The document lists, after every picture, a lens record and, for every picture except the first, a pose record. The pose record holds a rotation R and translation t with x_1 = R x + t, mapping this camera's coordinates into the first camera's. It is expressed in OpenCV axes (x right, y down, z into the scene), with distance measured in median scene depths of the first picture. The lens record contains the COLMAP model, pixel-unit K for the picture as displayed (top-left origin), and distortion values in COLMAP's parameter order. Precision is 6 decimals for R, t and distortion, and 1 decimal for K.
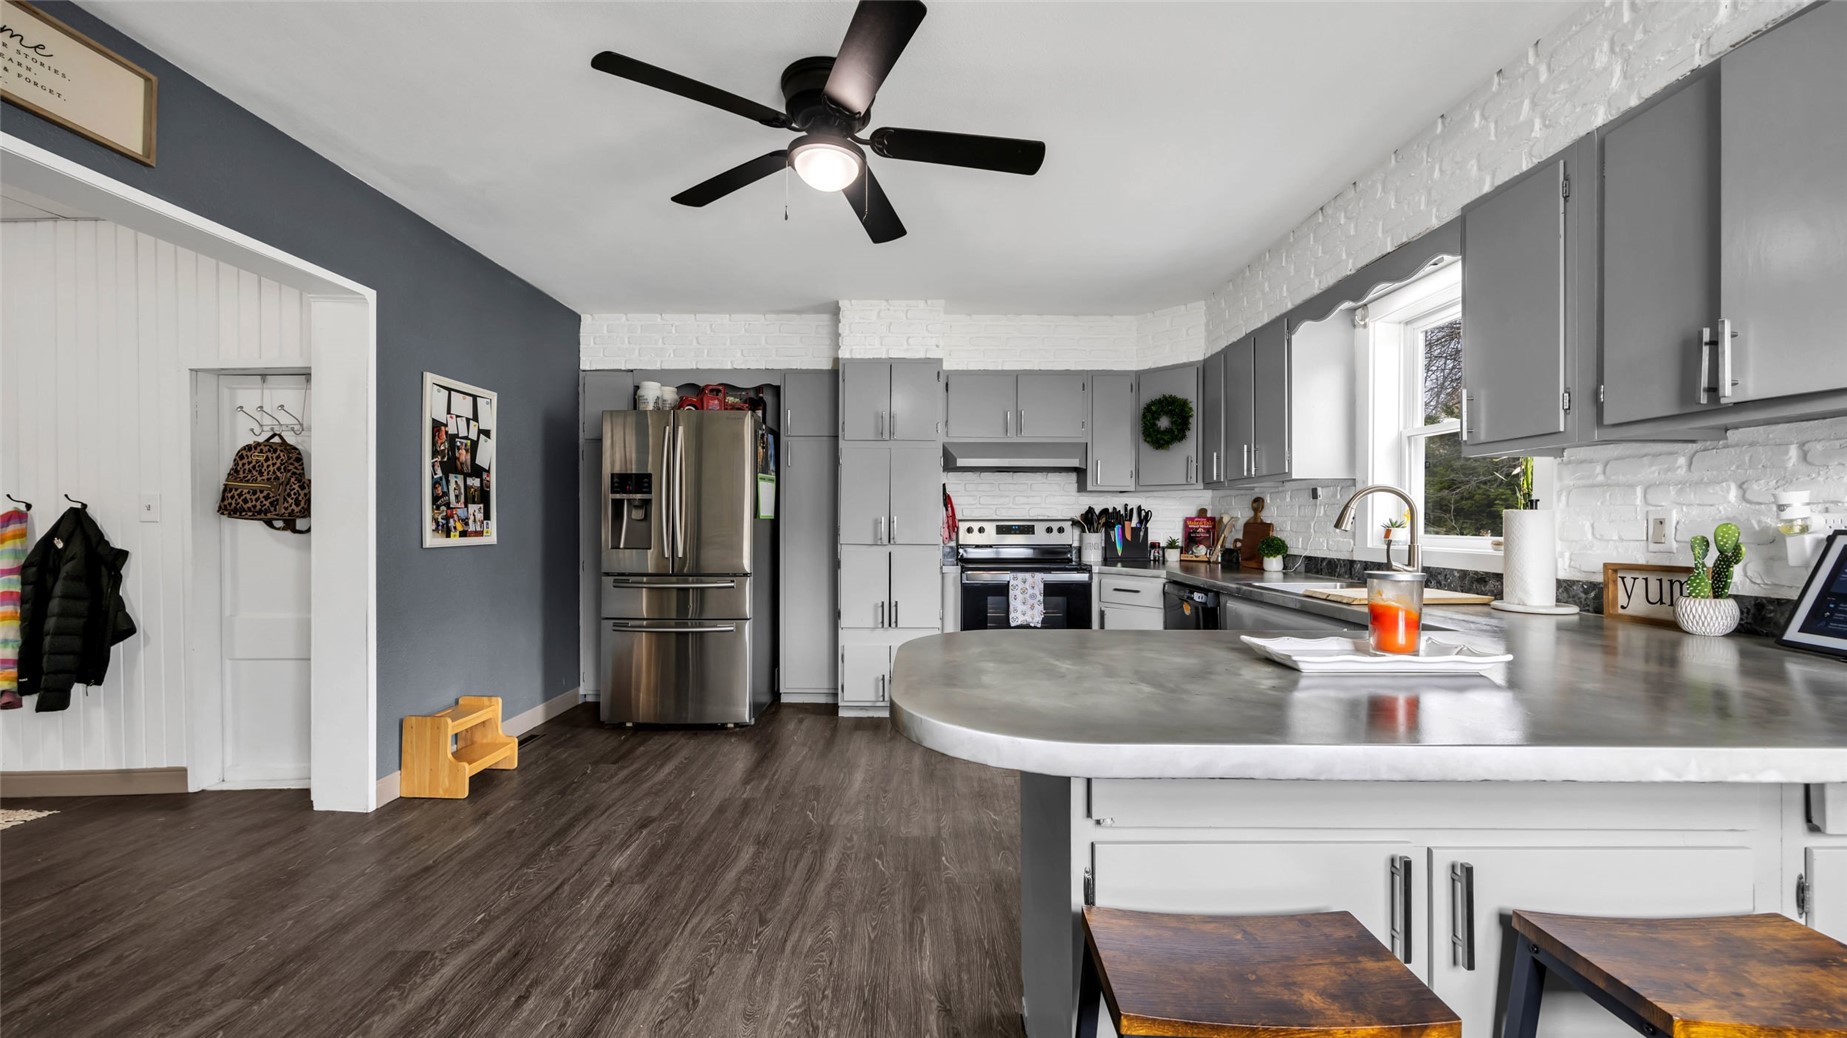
lens RADIAL K [[704.2, 0, 921.5], [0, 704.2, 522.4], [0, 0, 1]] dist [-0.000719, -0.000067]
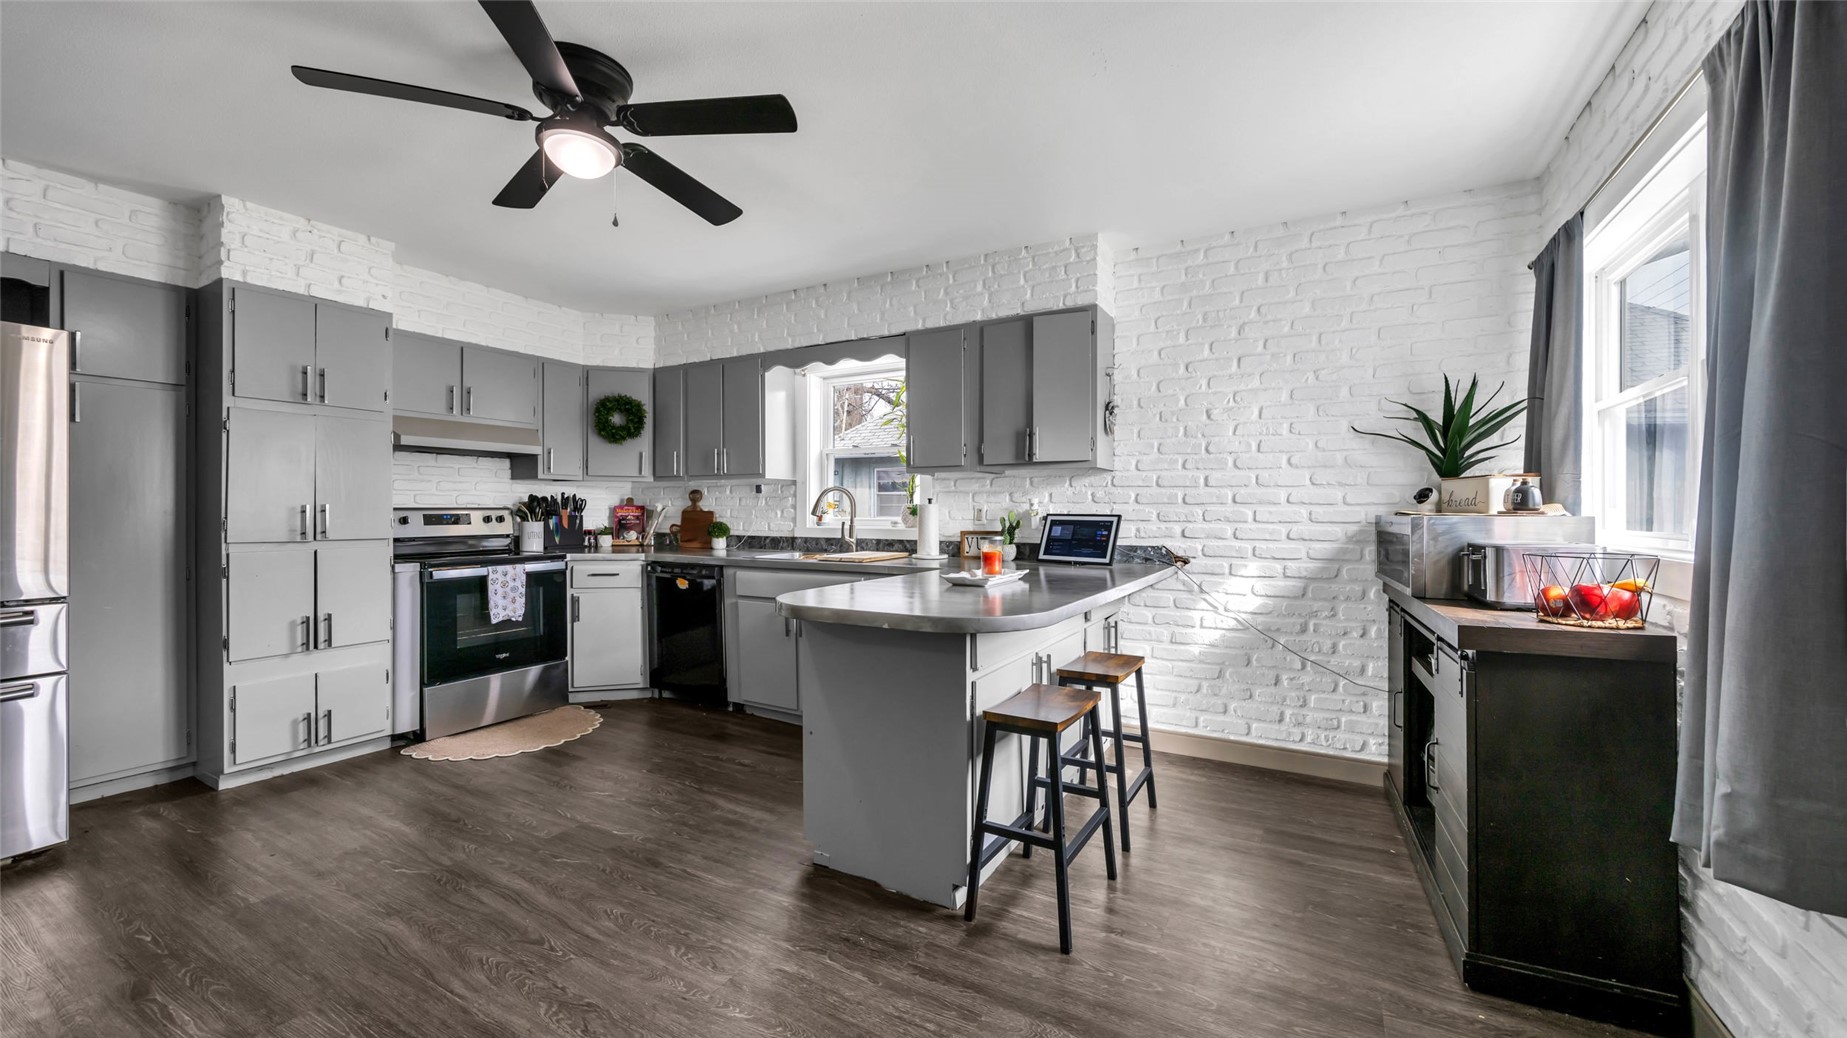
lens RADIAL K [[711.7, 0, 926.3], [0, 711.7, 508.9], [0, 0, 1]] dist [-0.000132, -0.000193]
pose [[0.490318, -0.001956, 0.871541, -0.487143], [0.001255, 0.999998, 0.001538, -0.004811], [-0.871543, 0.000340, 0.490320, 0.054106]]
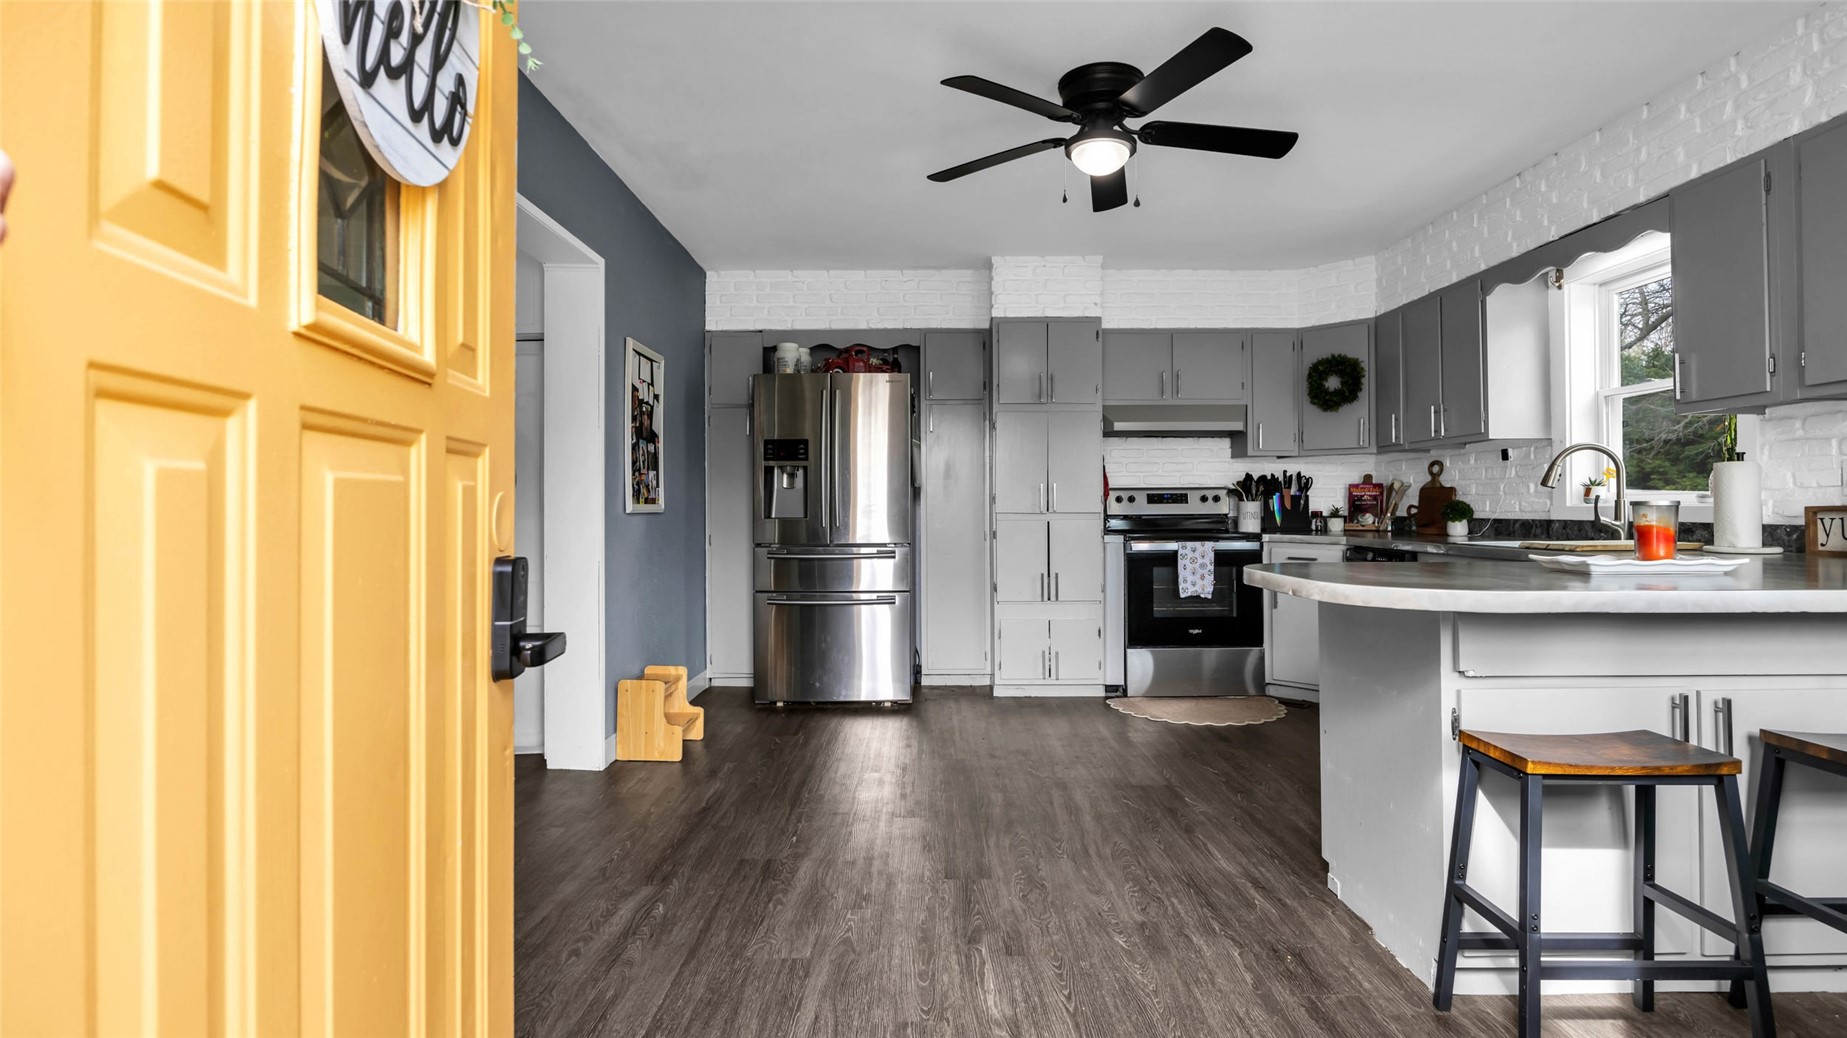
lens RADIAL K [[889.3, 0, 928.8], [0, 889.3, 496.8], [0, 0, 1]] dist [-0.006616, -0.001204]
pose [[0.999970, -0.006289, 0.004604, -0.261417], [0.006349, 0.999894, -0.013081, 0.029779], [-0.004522, 0.013110, 0.999904, -0.242312]]
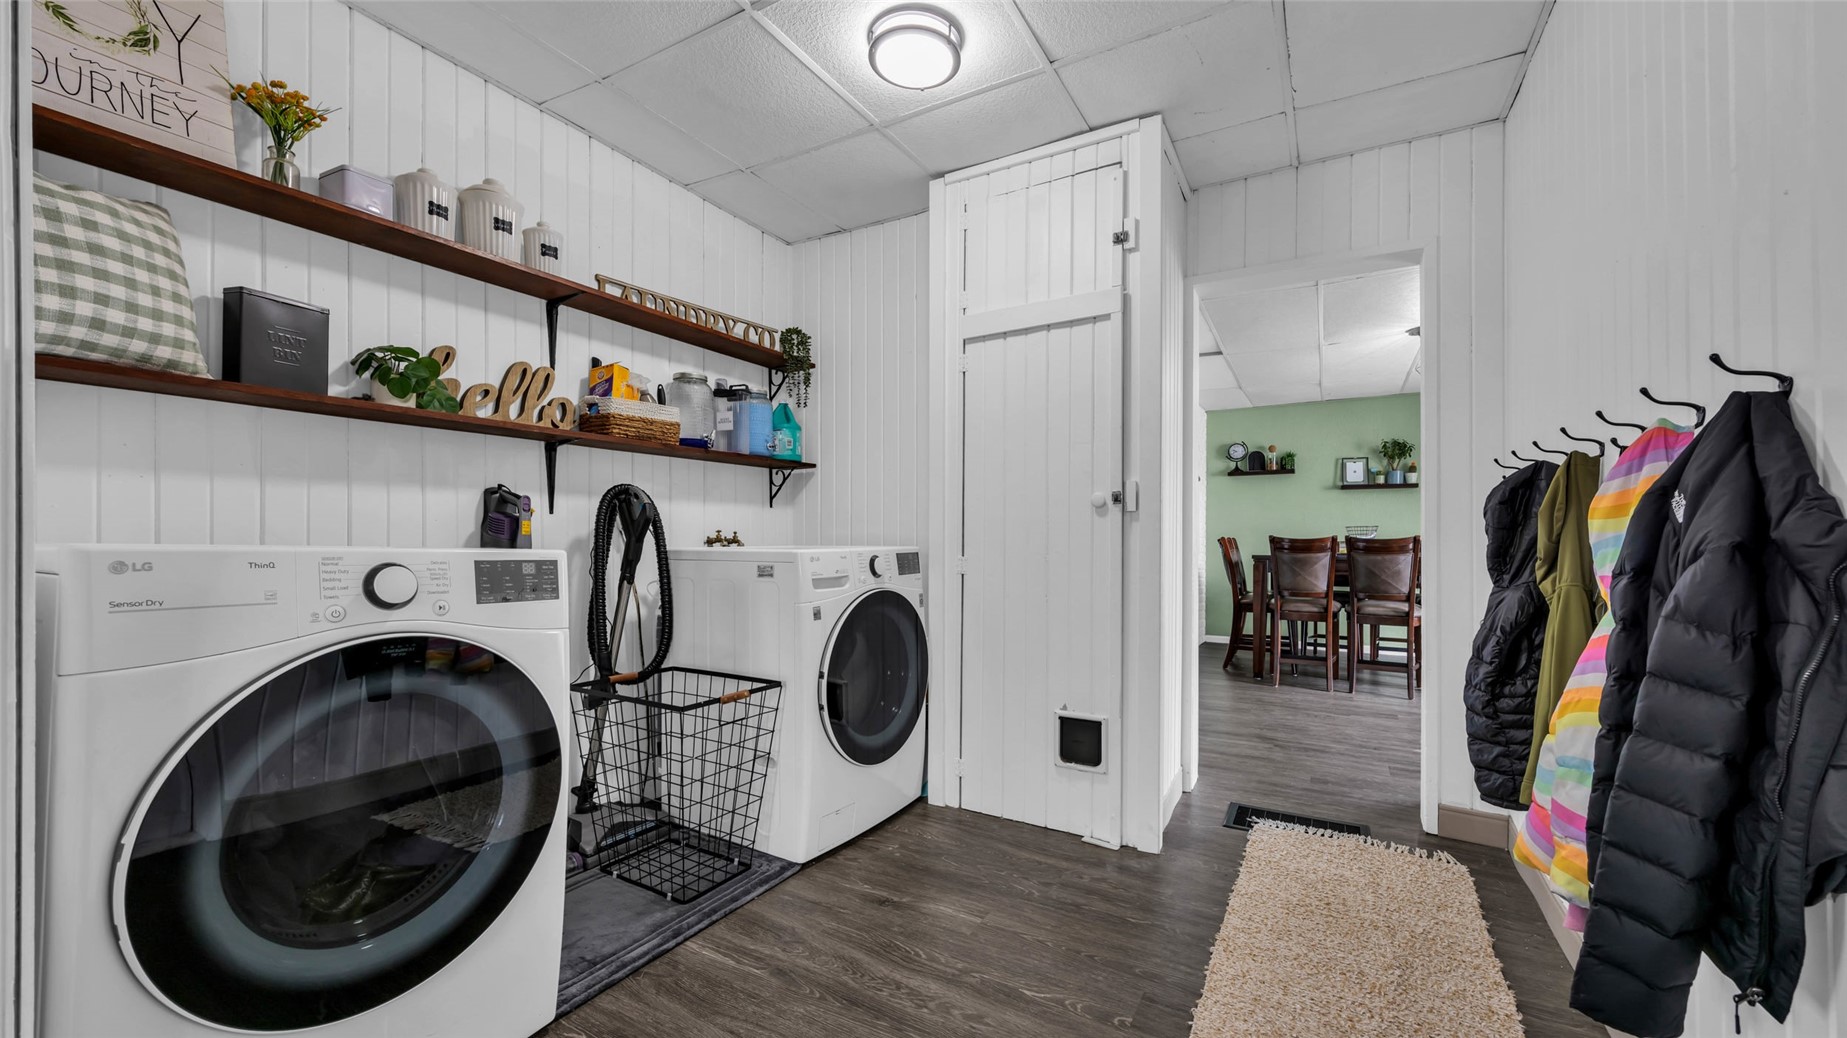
lens RADIAL K [[704.2, 0, 921.5], [0, 704.2, 522.4], [0, 0, 1]] dist [-0.000719, -0.000067]
pose [[-0.501248, -0.019361, -0.865087, -0.666348], [-0.002289, 0.999776, -0.021050, 0.038634], [0.865300, -0.008571, -0.501180, 0.744036]]
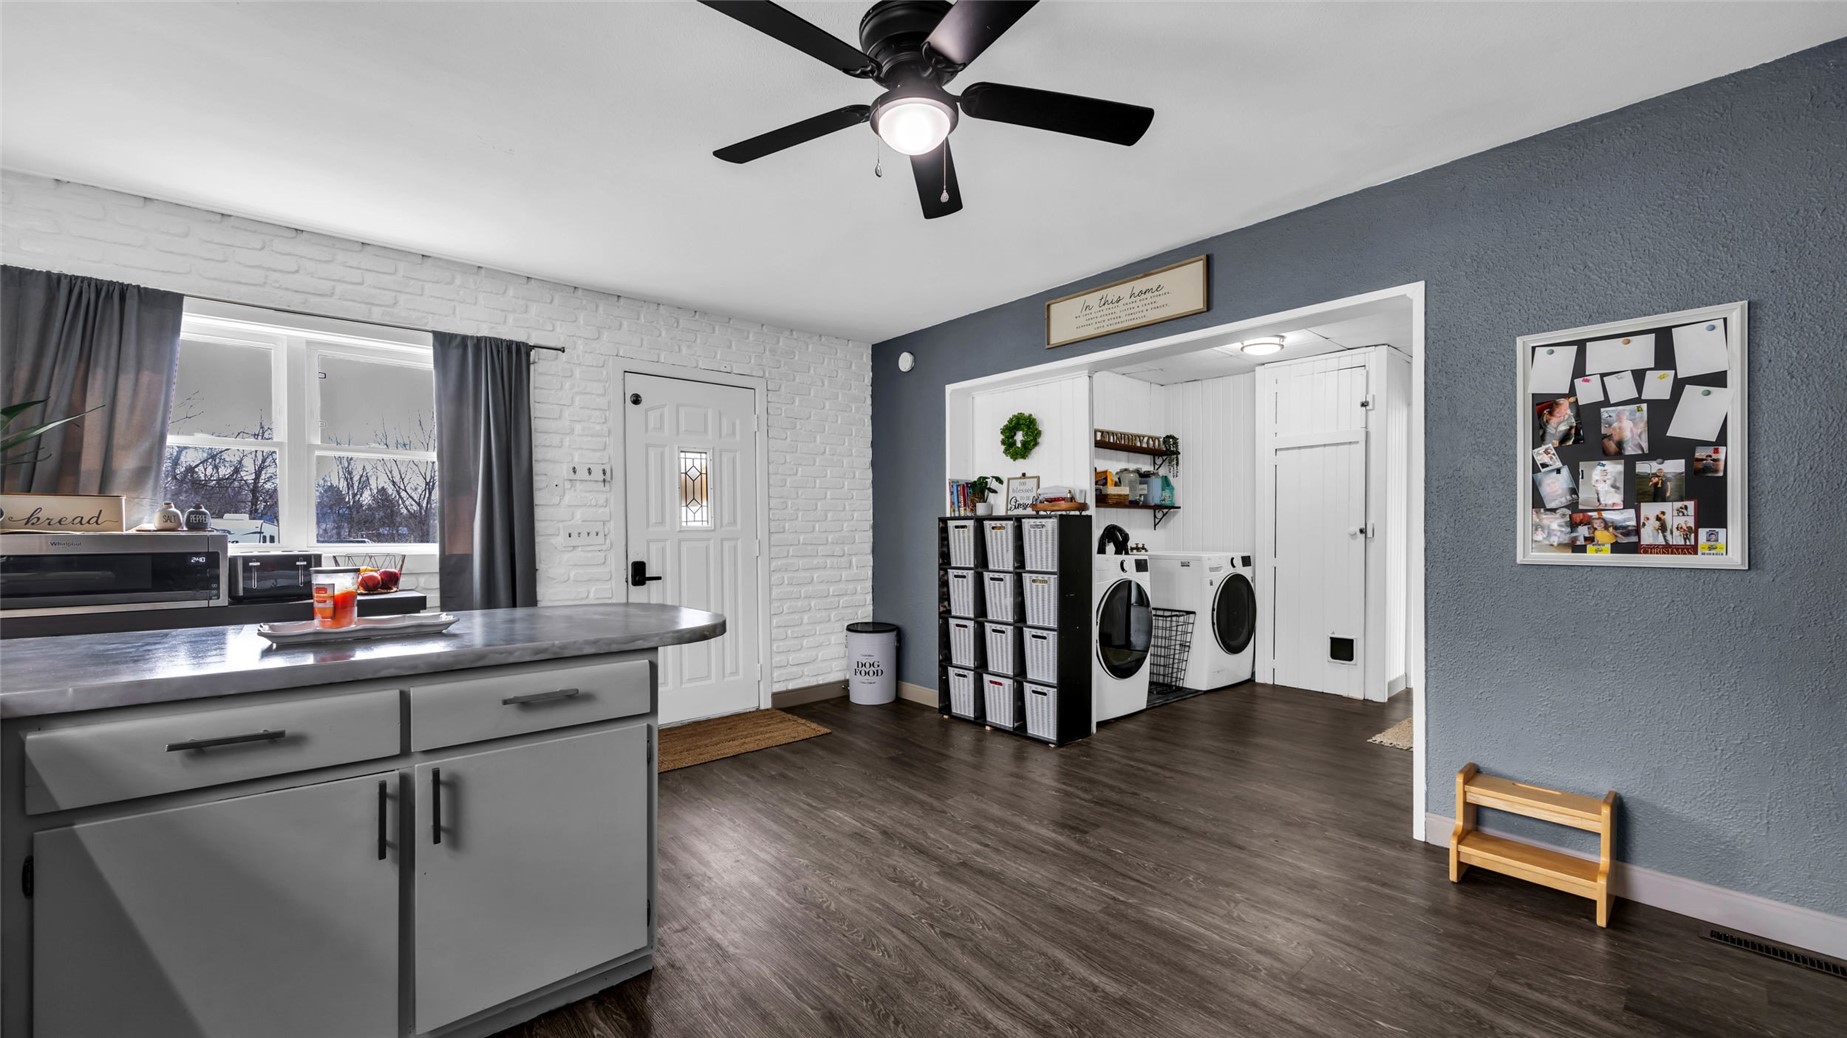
lens RADIAL K [[713.9, 0, 918.6], [0, 713.9, 530.6], [0, 0, 1]] dist [-0.001382, -0.000062]
pose [[-0.750333, -0.001077, -0.661059, 0.287125], [-0.000507, 0.999999, -0.001053, 0.000499], [0.661060, -0.000455, -0.750333, 1.060233]]
